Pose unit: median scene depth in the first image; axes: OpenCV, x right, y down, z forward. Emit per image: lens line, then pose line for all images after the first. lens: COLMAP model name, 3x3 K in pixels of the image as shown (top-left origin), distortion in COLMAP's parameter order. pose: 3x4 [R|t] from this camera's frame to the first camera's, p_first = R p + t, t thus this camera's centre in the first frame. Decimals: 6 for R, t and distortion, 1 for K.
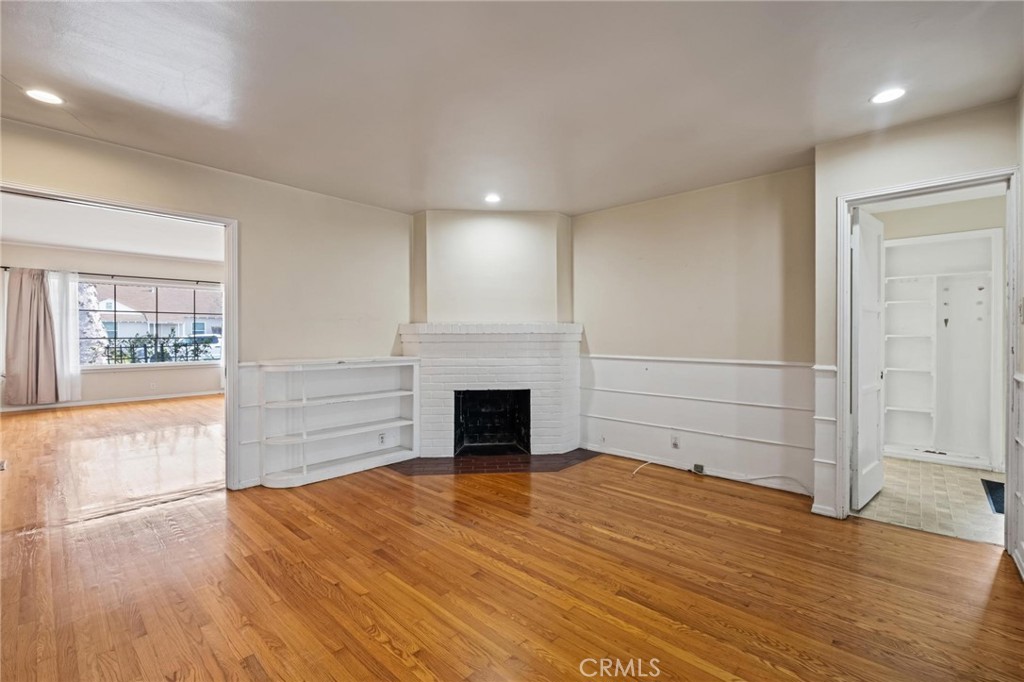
lens RADIAL K [[441.9, 0, 512.0], [0, 441.9, 341.0], [0, 0, 1]] dist [-0.001964, -0.000276]
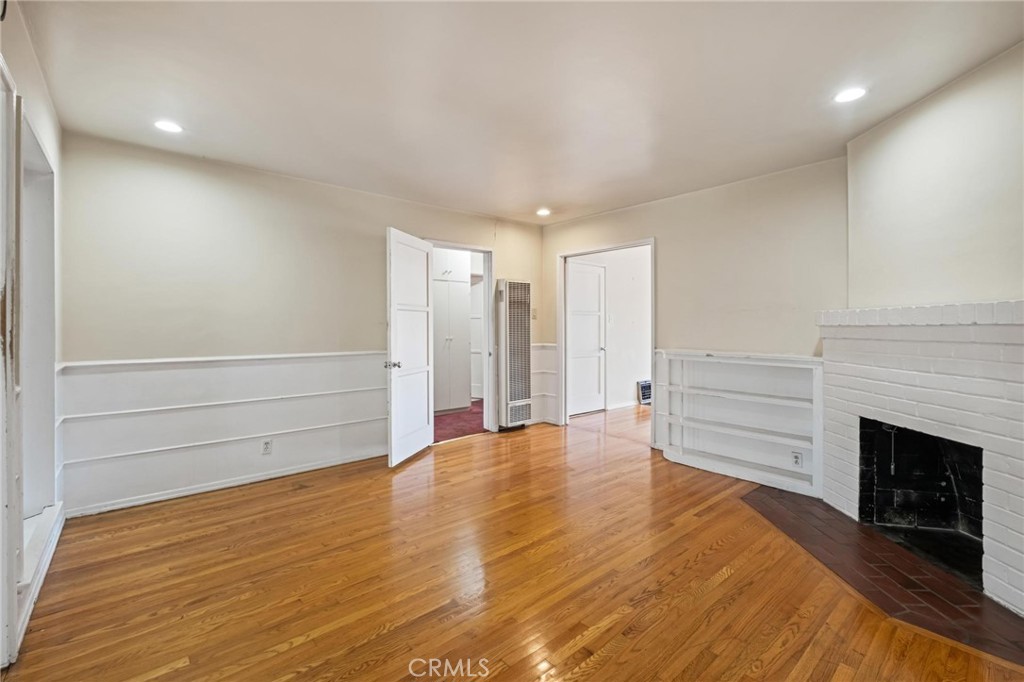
lens RADIAL K [[444.5, 0, 511.4], [0, 444.5, 325.3], [0, 0, 1]] dist [-0.000113, -0.000201]
pose [[-0.118925, -0.003107, -0.992898, 0.707299], [-0.011703, 0.999930, -0.001727, -0.012794], [0.992834, 0.011414, -0.118953, 0.738124]]
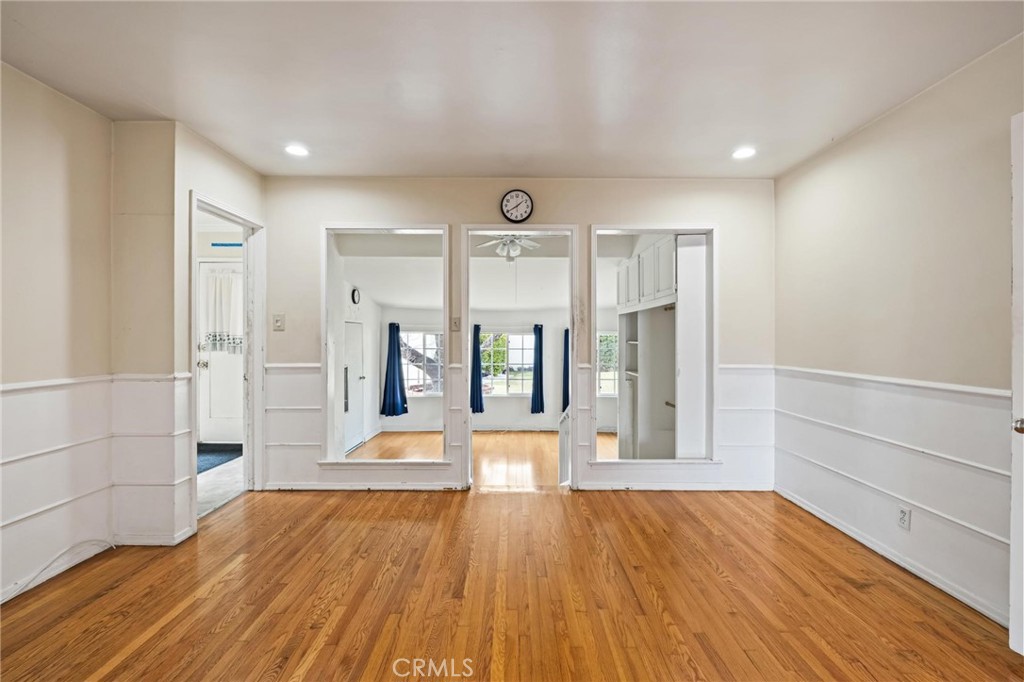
lens RADIAL K [[441.9, 0, 512.0], [0, 441.9, 341.0], [0, 0, 1]] dist [-0.001964, -0.000276]
pose [[-0.680065, -0.008664, 0.733100, -0.342104], [0.010712, 0.999706, 0.021752, -0.018004], [-0.733073, 0.022646, -0.679773, 0.950896]]
